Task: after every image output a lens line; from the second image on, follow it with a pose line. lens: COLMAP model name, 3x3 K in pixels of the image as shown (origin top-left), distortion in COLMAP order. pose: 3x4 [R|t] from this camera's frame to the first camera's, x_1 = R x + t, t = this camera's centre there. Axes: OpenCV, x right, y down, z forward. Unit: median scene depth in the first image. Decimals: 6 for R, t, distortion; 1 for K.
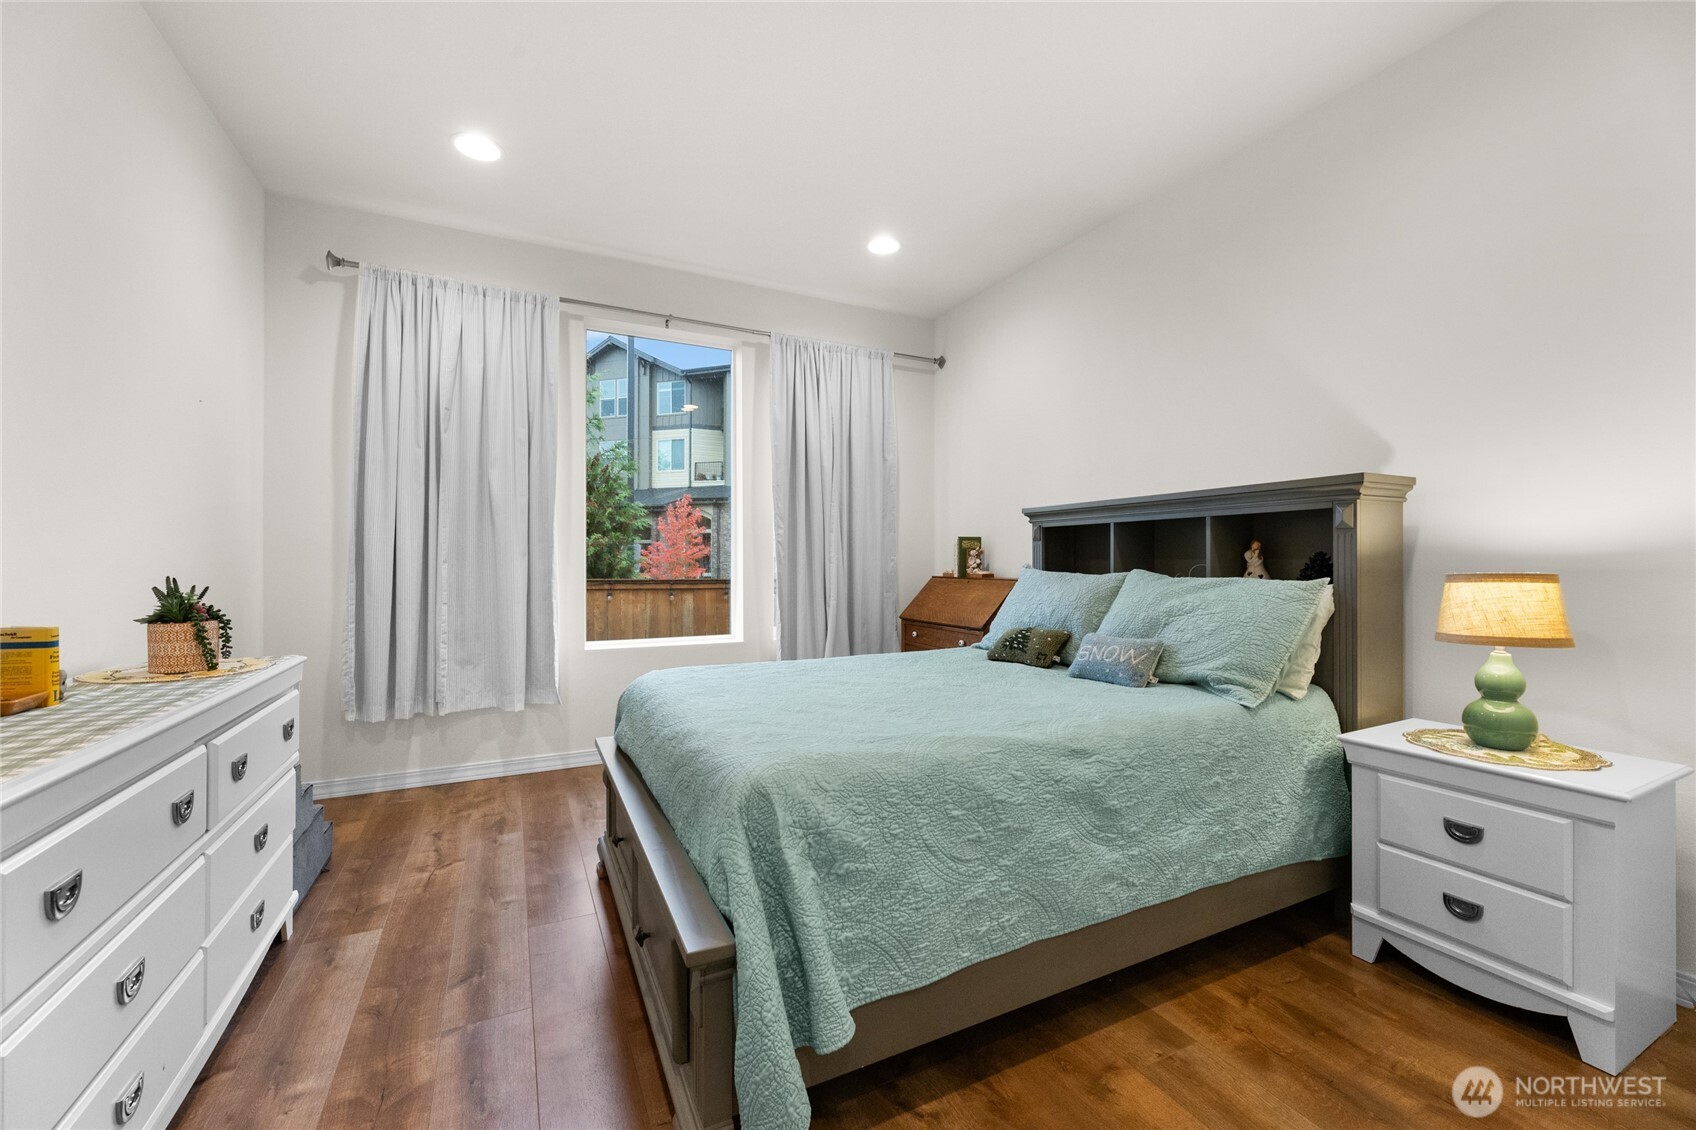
lens RADIAL K [[674.3, 0, 846.0], [0, 674.3, 563.4], [0, 0, 1]] dist [-0.000537, -0.000370]
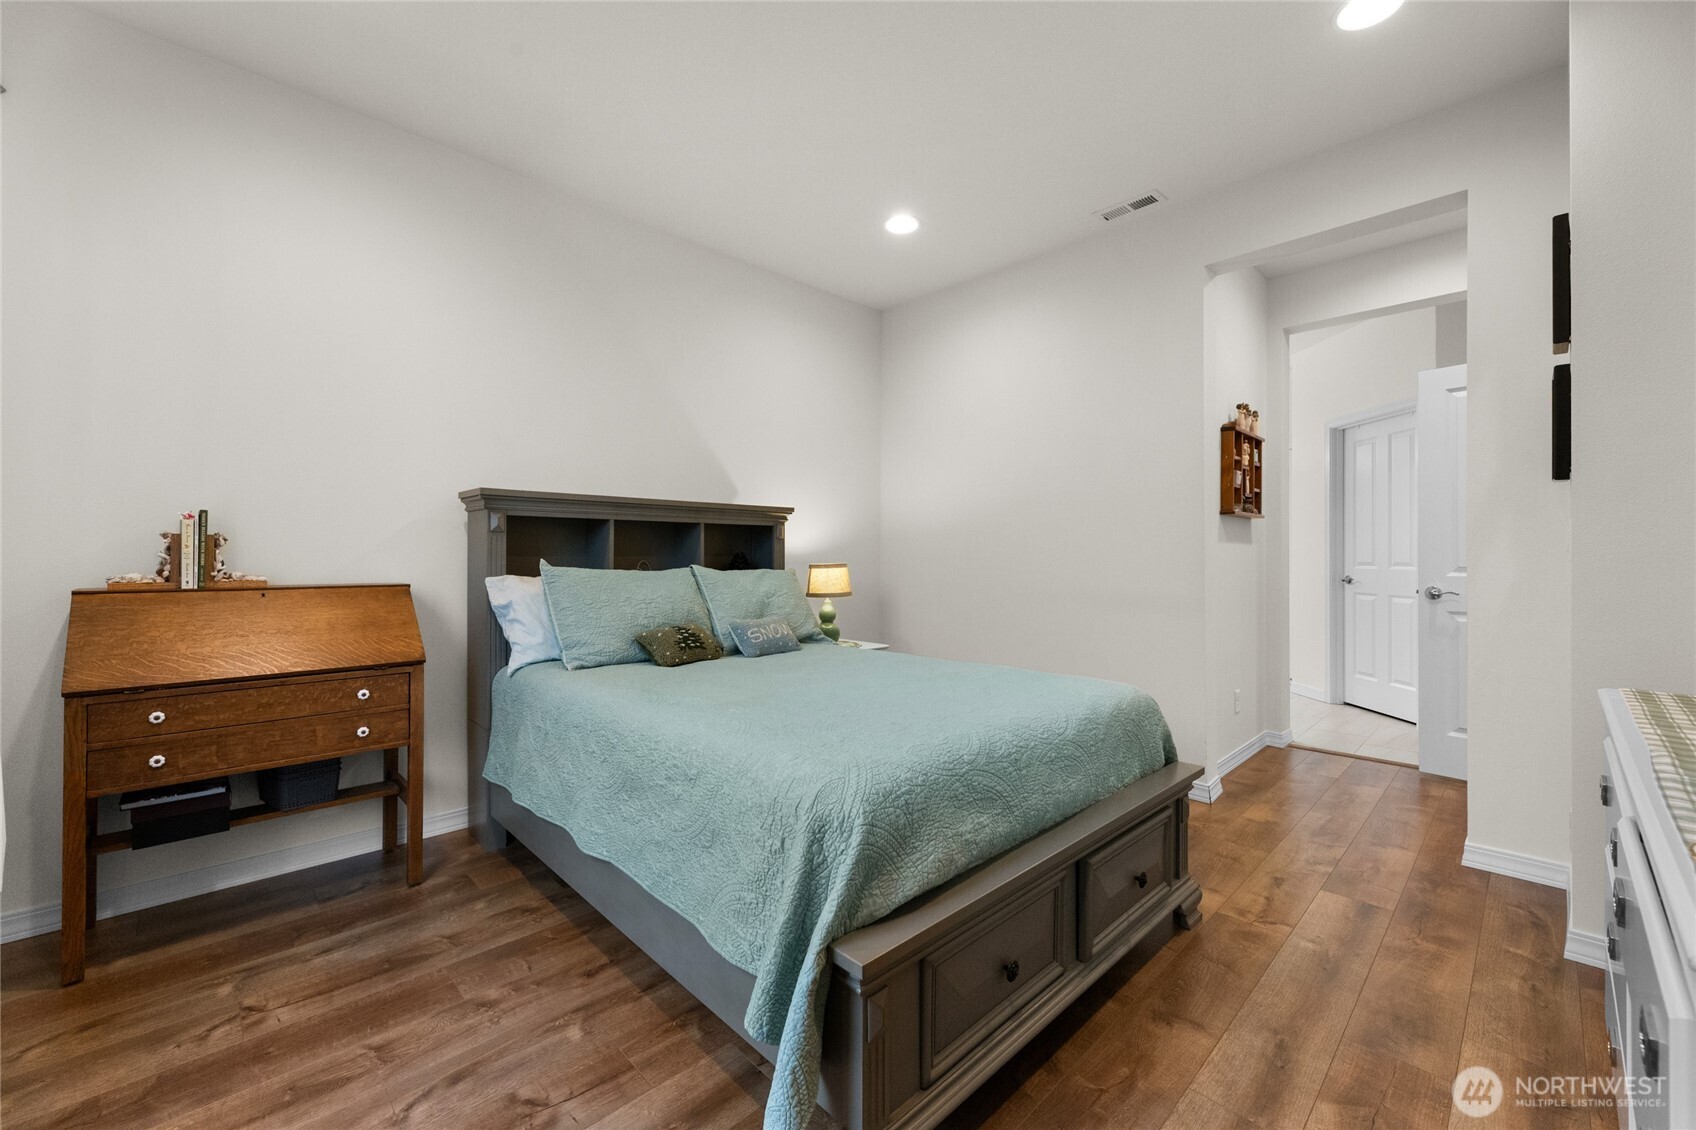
lens RADIAL K [[674.3, 0, 843.2], [0, 674.3, 556.3], [0, 0, 1]] dist [-0.000537, -0.000370]
pose [[-0.299691, -0.001267, 0.954035, -1.078501], [-0.001408, 0.999999, 0.000886, -0.010221], [-0.954035, -0.001077, -0.299693, 1.574687]]
